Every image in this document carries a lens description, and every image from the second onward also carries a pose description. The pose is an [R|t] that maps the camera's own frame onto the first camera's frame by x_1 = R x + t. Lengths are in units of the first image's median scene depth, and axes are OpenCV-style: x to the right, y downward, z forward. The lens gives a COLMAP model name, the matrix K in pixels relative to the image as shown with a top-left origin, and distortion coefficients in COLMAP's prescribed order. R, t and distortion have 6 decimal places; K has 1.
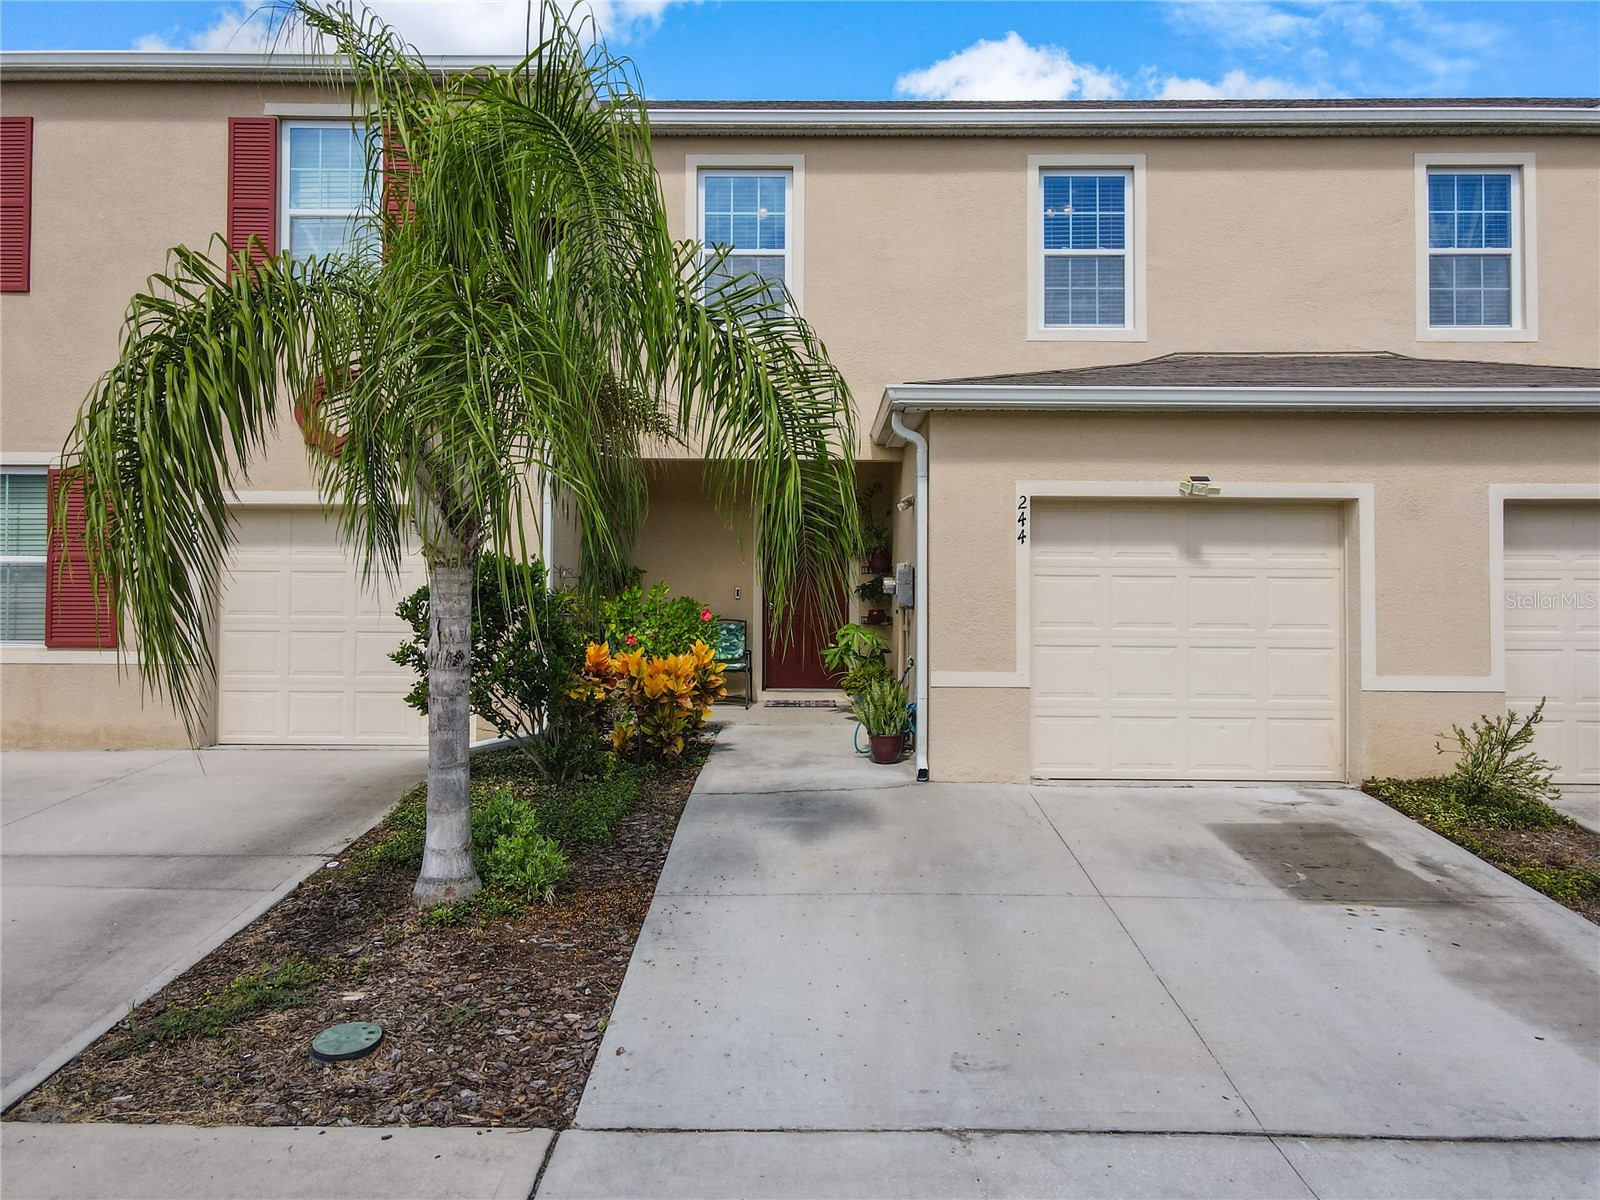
lens RADIAL K [[1137.5, 0, 809.8], [0, 1137.5, 542.2], [0, 0, 1]] dist [0.014270, -0.000360]
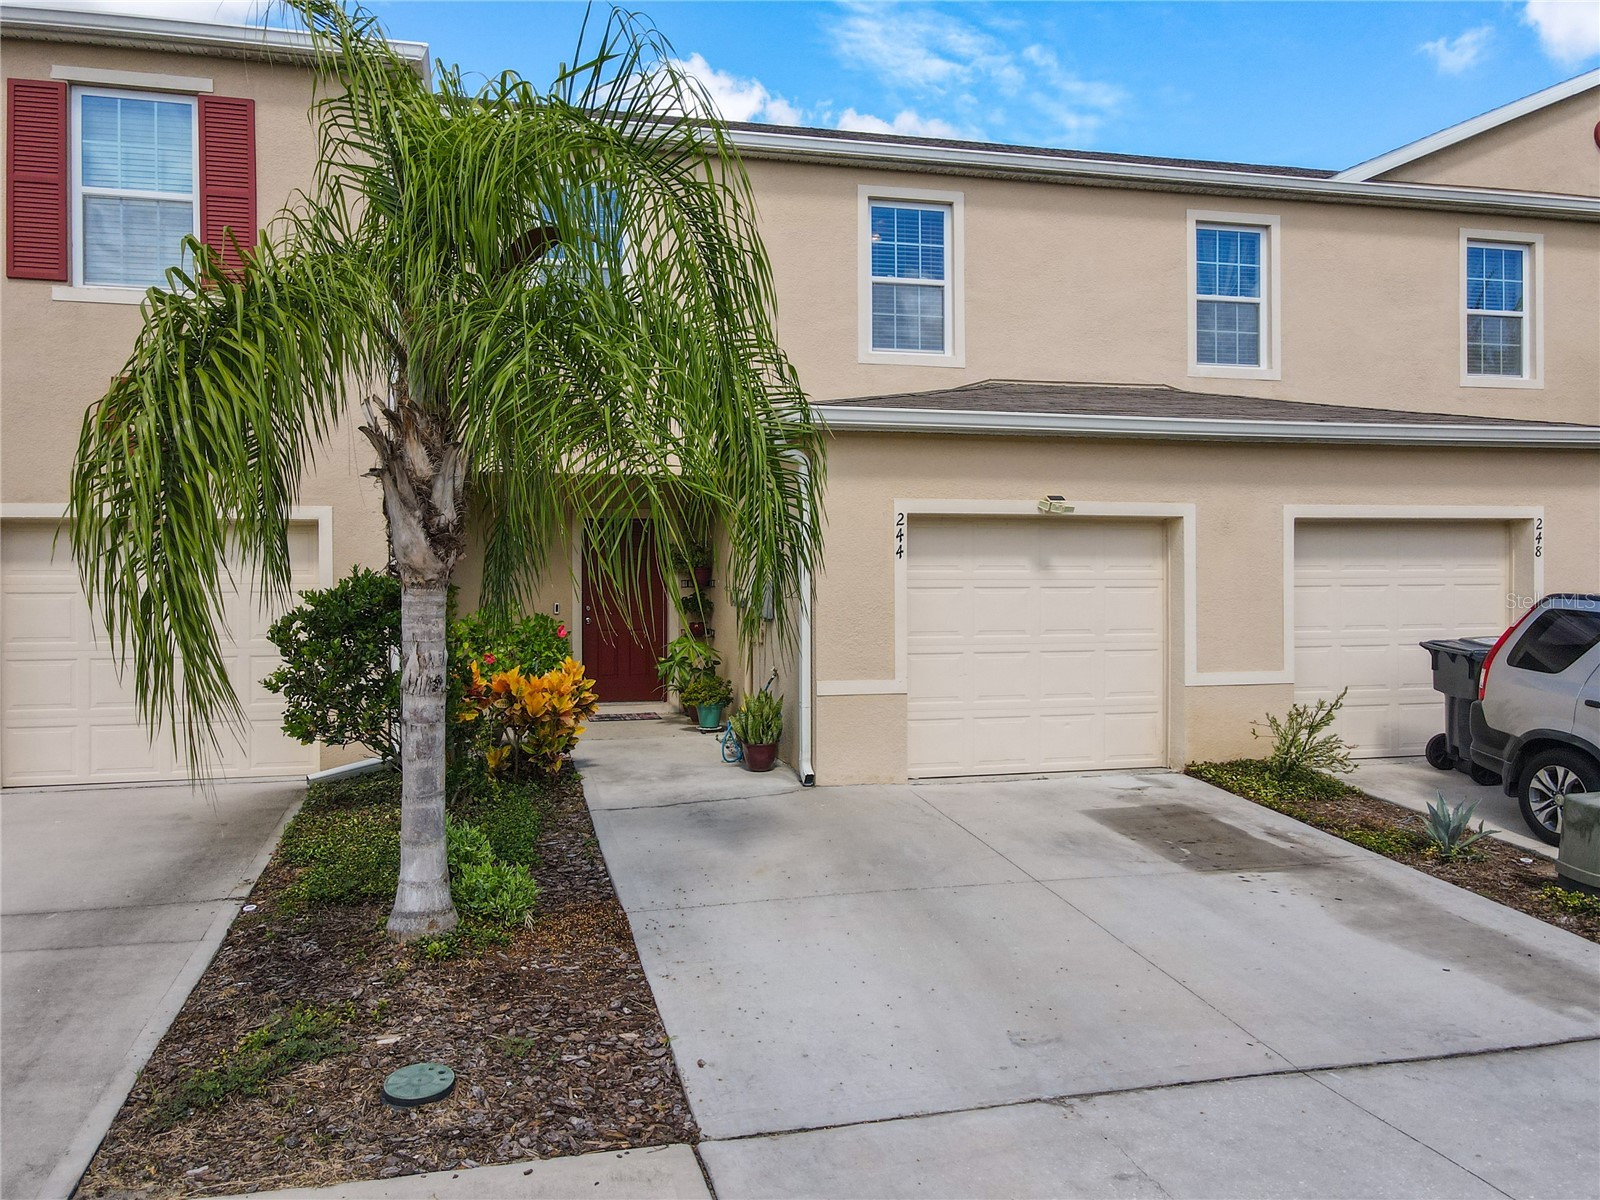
lens RADIAL K [[1122.0, 0, 774.1], [0, 1122.0, 583.2], [0, 0, 1]] dist [0.012629, 0.001686]
pose [[0.972769, -0.010499, 0.231538, -0.178651], [0.004452, 0.999636, 0.026624, -0.004095], [-0.231733, -0.024868, 0.972462, 0.011973]]
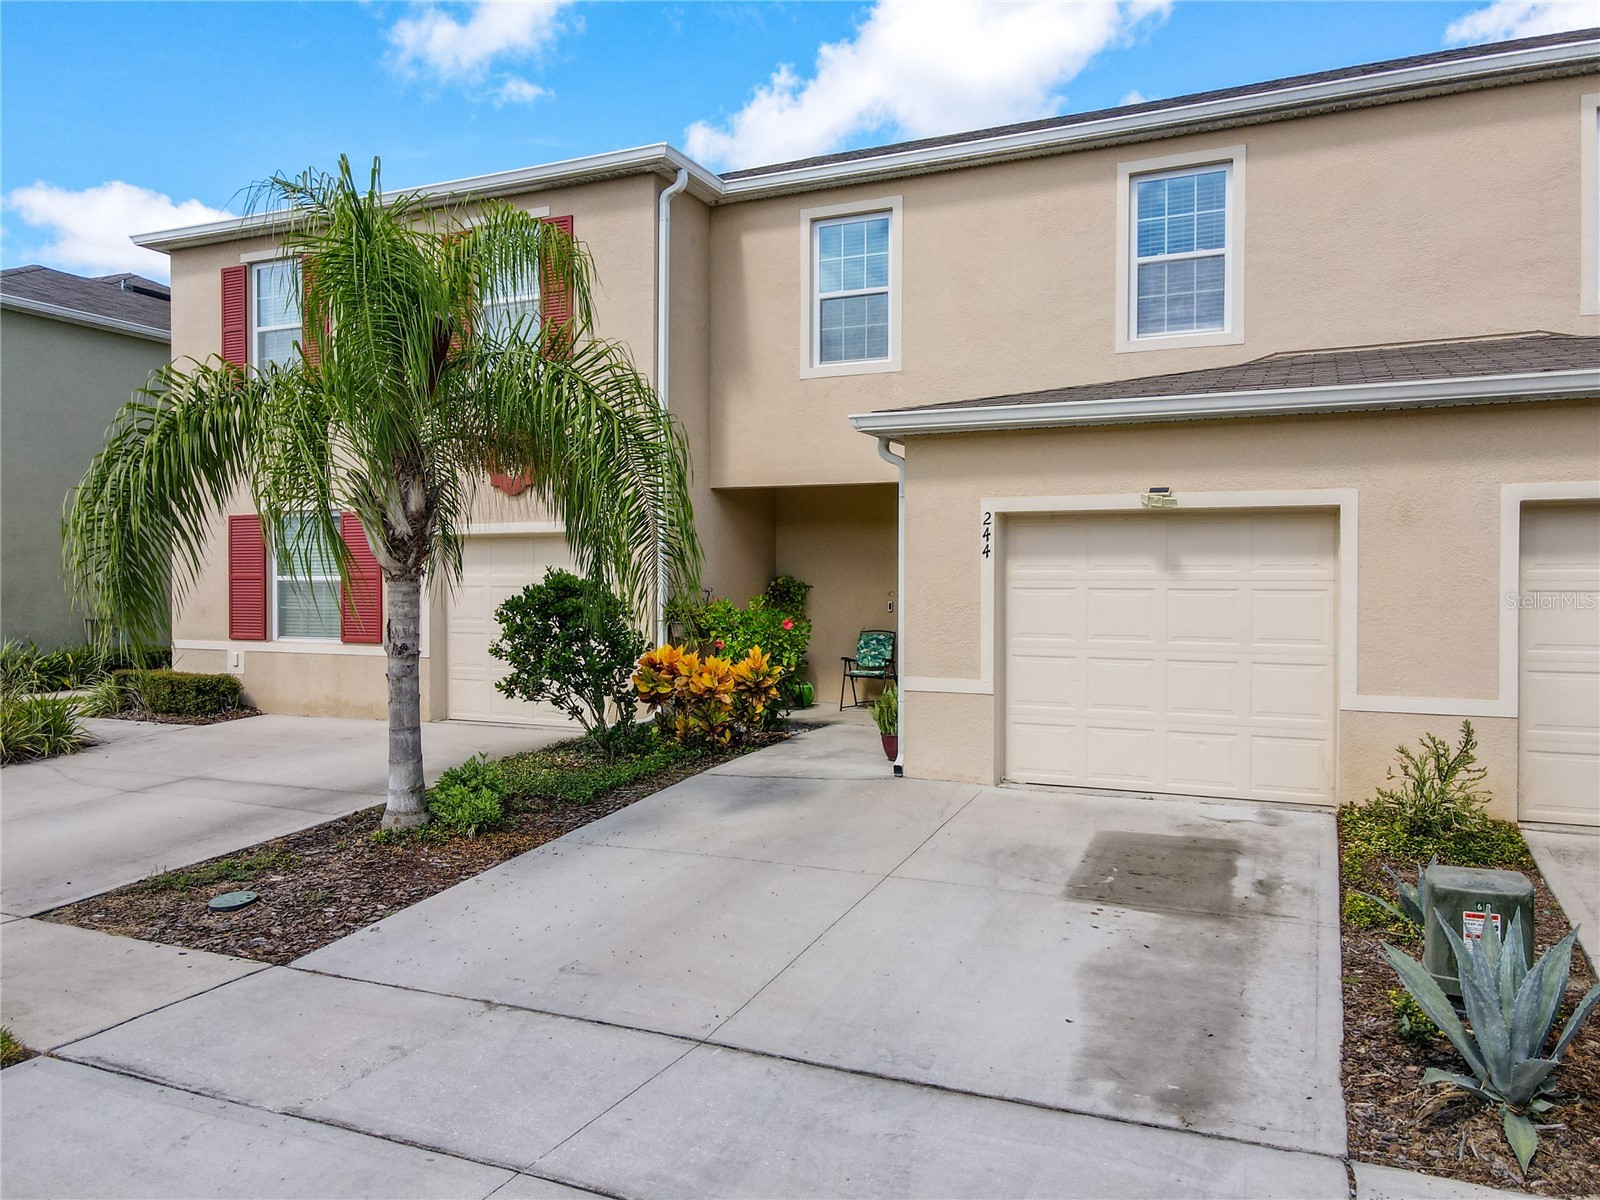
lens RADIAL K [[1116.3, 0, 800.0], [0, 1116.3, 600.0], [0, 0, 1]] dist [0.010587, 0.006105]
pose [[0.921237, 0.002266, -0.388995, 0.451881], [0.011287, 0.999406, 0.032552, 0.004762], [0.388838, -0.034378, 0.920665, -0.018654]]
